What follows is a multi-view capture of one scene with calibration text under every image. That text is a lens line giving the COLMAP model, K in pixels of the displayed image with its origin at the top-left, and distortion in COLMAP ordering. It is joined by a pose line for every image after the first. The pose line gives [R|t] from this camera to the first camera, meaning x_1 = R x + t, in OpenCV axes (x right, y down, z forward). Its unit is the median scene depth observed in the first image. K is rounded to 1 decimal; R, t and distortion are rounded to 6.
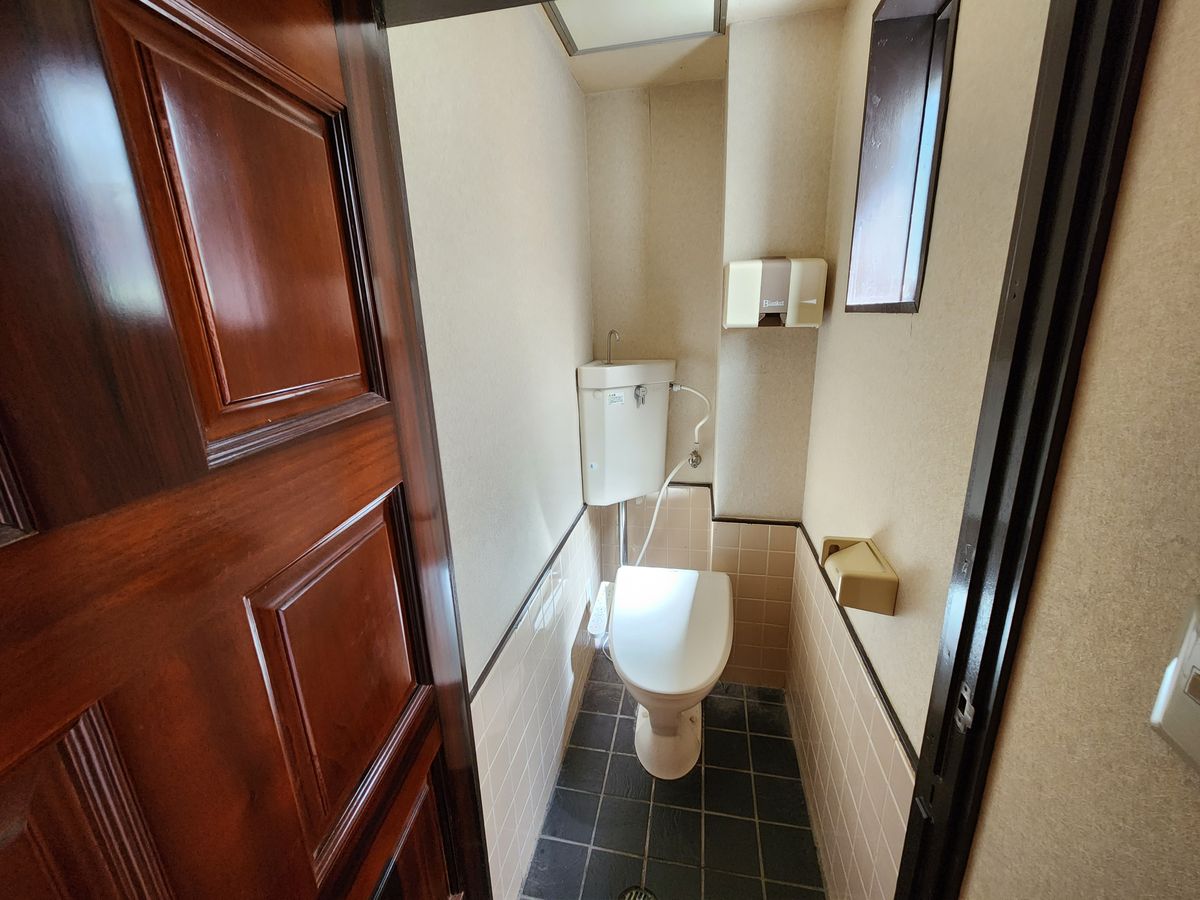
lens RADIAL K [[488.3, 0, 598.0], [0, 488.3, 443.4], [0, 0, 1]] dist [0.005380, -0.004205]
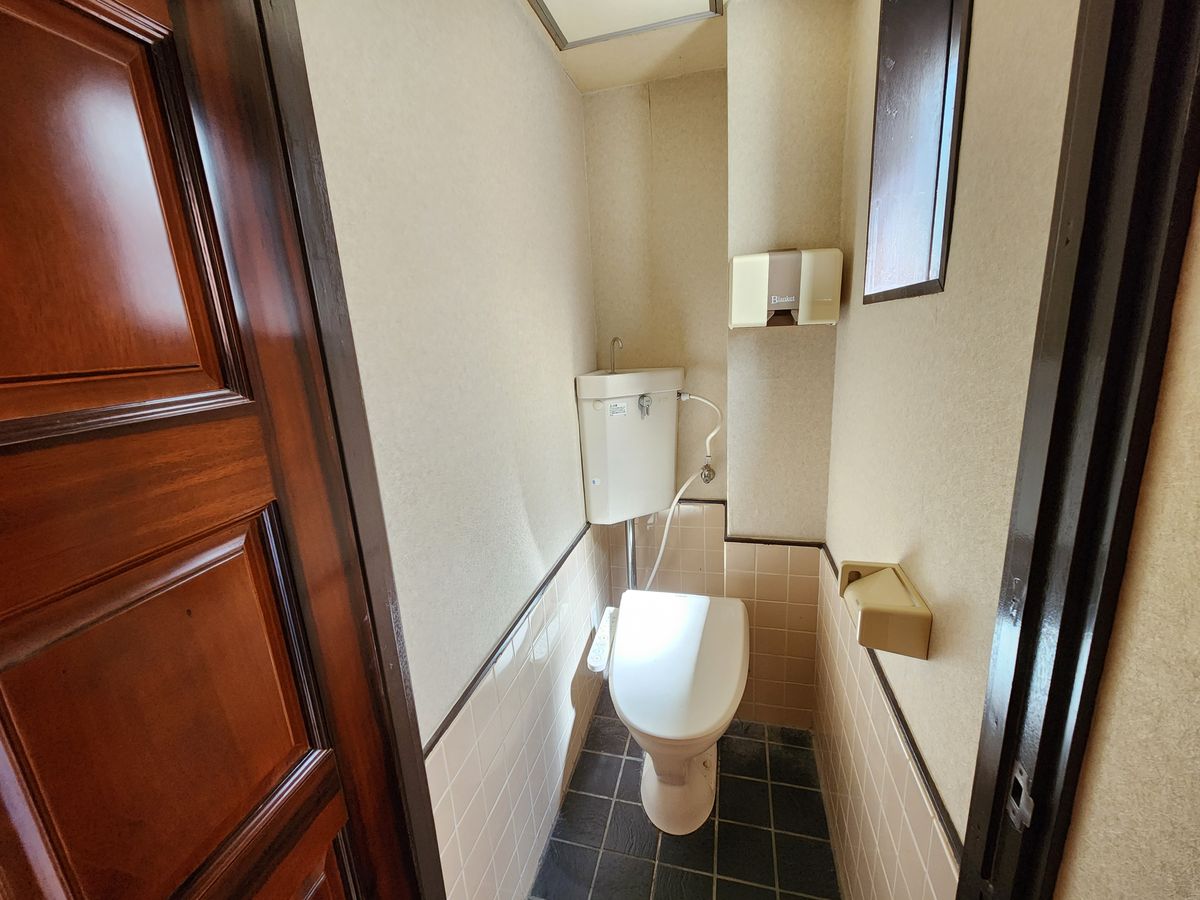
lens RADIAL K [[488.3, 0, 598.0], [0, 488.3, 443.4], [0, 0, 1]] dist [0.005380, -0.004205]
pose [[0.997963, -0.012111, -0.062642, 0.065445], [0.009866, 0.999302, -0.036017, 0.007990], [0.063035, 0.035325, 0.997386, 0.080214]]
